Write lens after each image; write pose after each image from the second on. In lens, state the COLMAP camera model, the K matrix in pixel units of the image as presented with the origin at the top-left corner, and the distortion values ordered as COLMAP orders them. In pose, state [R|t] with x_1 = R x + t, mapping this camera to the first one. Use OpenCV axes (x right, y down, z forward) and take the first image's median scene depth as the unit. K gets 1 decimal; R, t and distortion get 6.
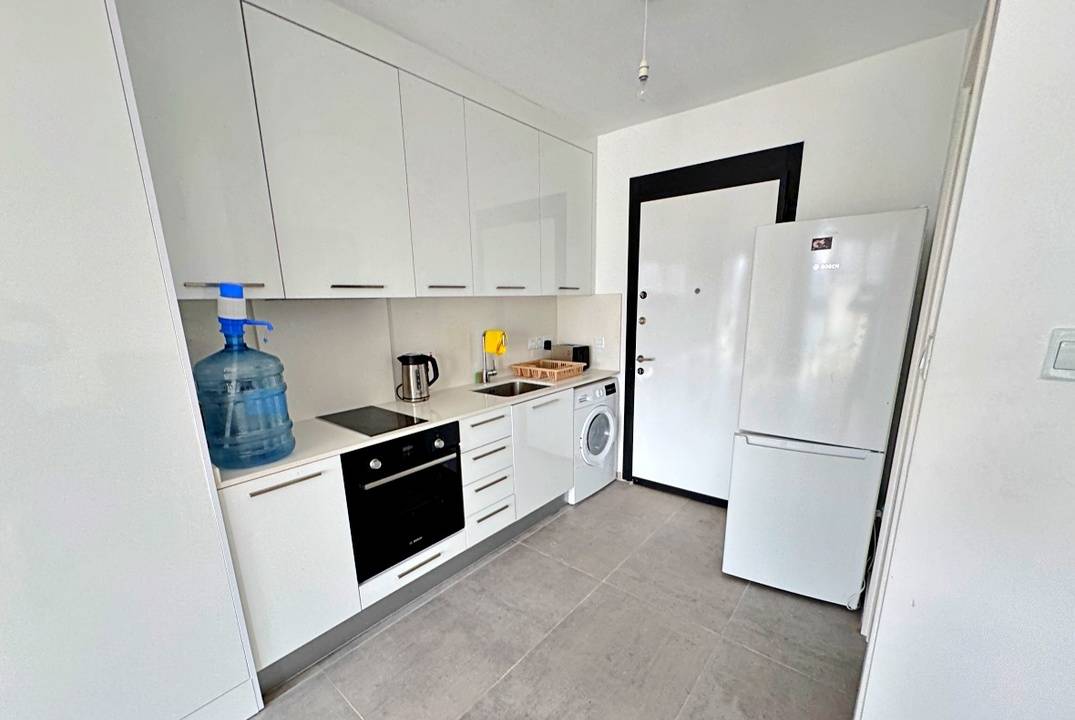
lens RADIAL K [[428.0, 0, 536.3], [0, 428.0, 401.4], [0, 0, 1]] dist [-0.002636, 0.000865]
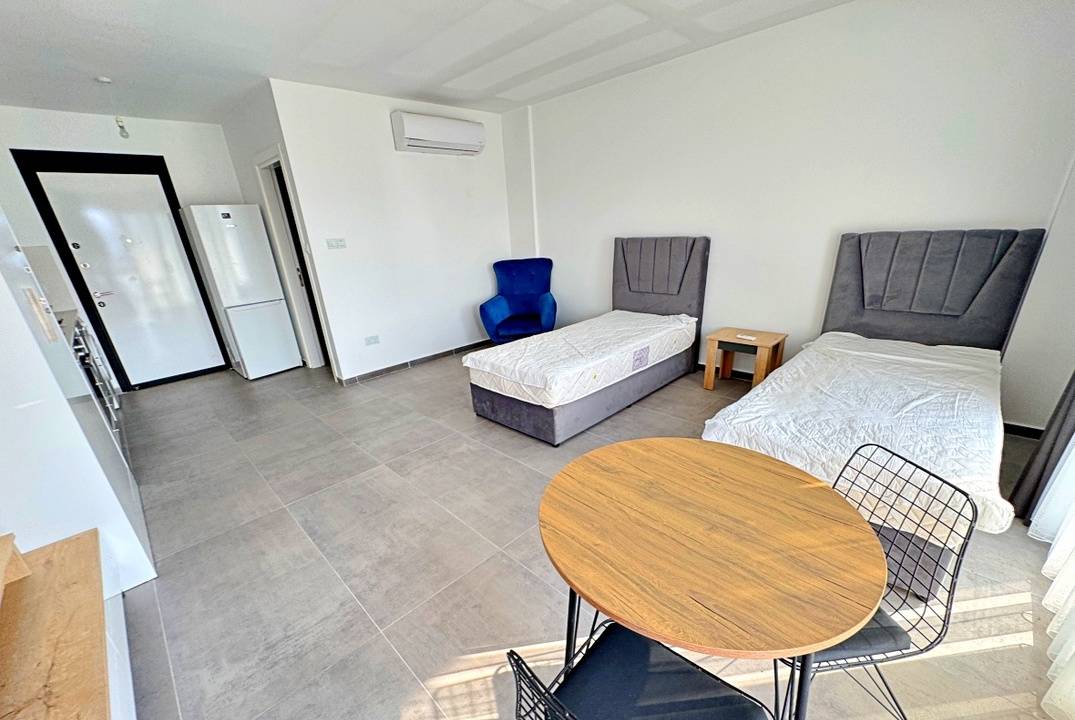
lens RADIAL K [[428.0, 0, 536.3], [0, 428.0, 401.4], [0, 0, 1]] dist [-0.002636, 0.000865]
pose [[0.091181, -0.370394, 0.924389, -1.248151], [0.285157, 0.899096, 0.332132, 0.187336], [-0.954134, 0.233312, 0.187601, -0.606689]]
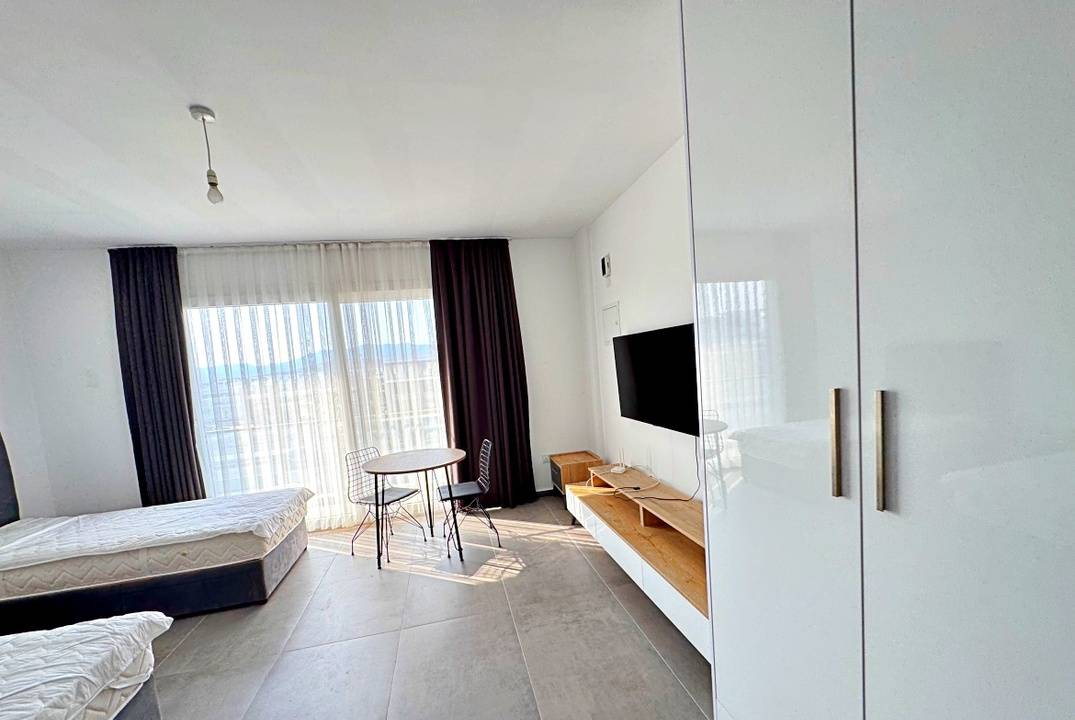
lens RADIAL K [[428.0, 0, 536.3], [0, 428.0, 401.4], [0, 0, 1]] dist [-0.002636, 0.000865]
pose [[-0.608110, 0.142497, -0.780959, -0.128163], [-0.090983, 0.964765, 0.246881, -0.049429], [0.788622, 0.221184, -0.573718, 0.334480]]
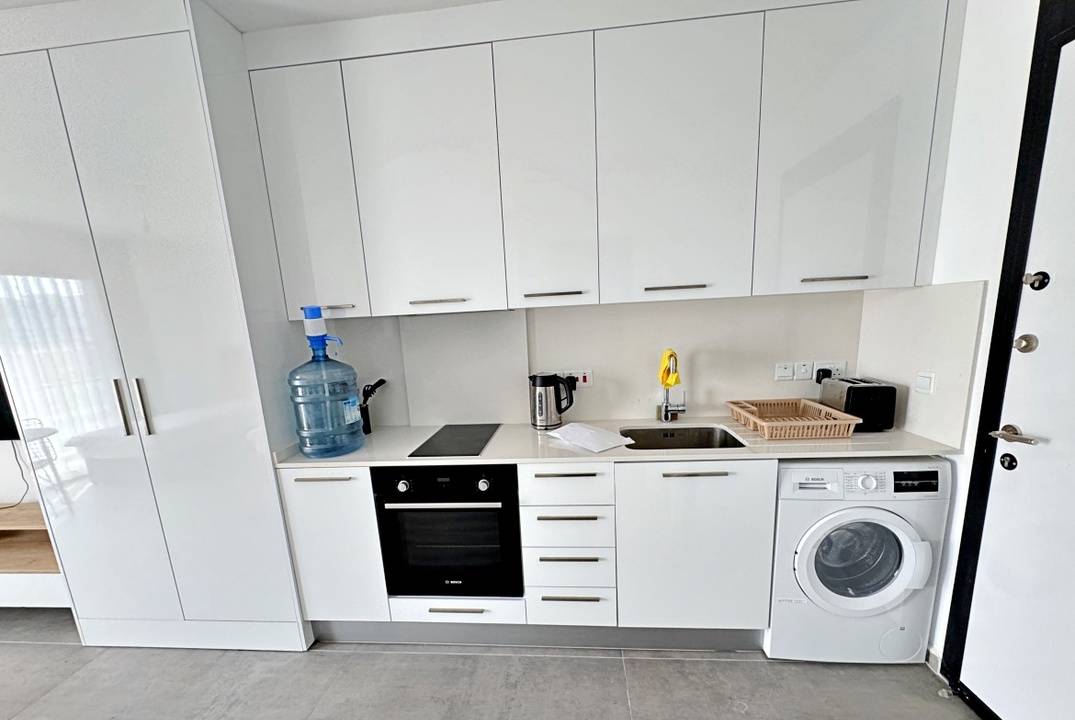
lens RADIAL K [[428.0, 0, 536.3], [0, 428.0, 401.4], [0, 0, 1]] dist [-0.002636, 0.000865]
pose [[0.572165, 0.150423, -0.806226, 0.392277], [-0.151710, 0.985483, 0.076203, -0.115709], [0.805985, 0.078712, 0.586680, 0.473505]]
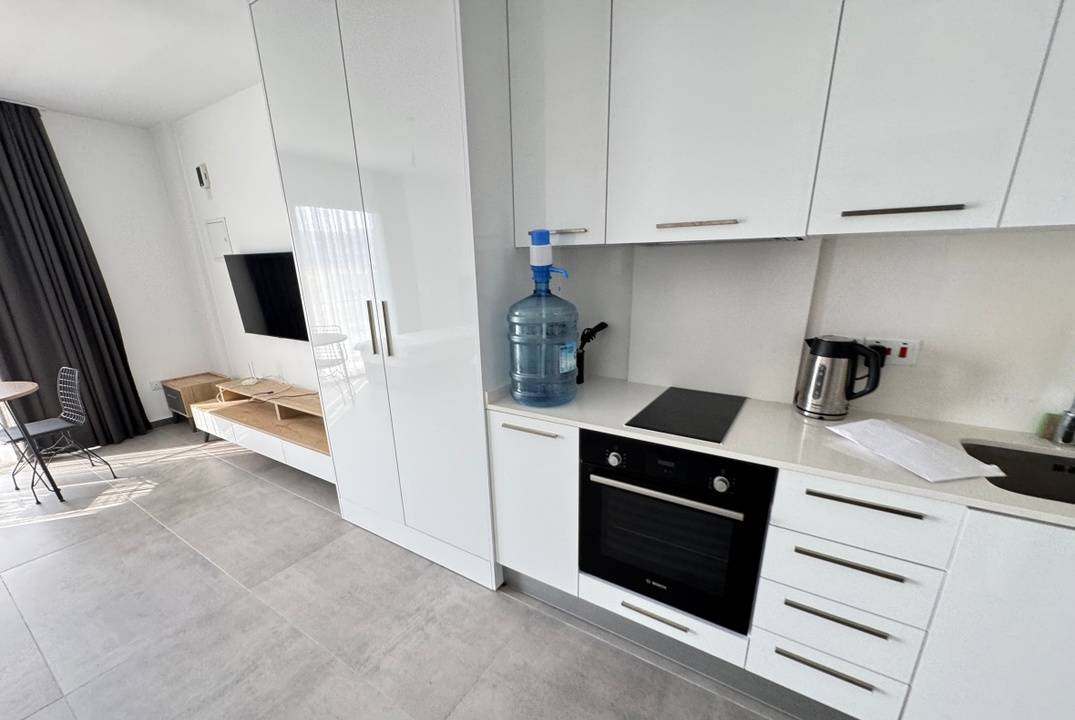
lens RADIAL K [[428.0, 0, 536.3], [0, 428.0, 401.4], [0, 0, 1]] dist [-0.002636, 0.000865]
pose [[0.131779, 0.322107, -0.937487, 0.224266], [-0.214255, 0.932635, 0.290323, -0.108999], [0.967848, 0.162602, 0.191915, 0.495420]]
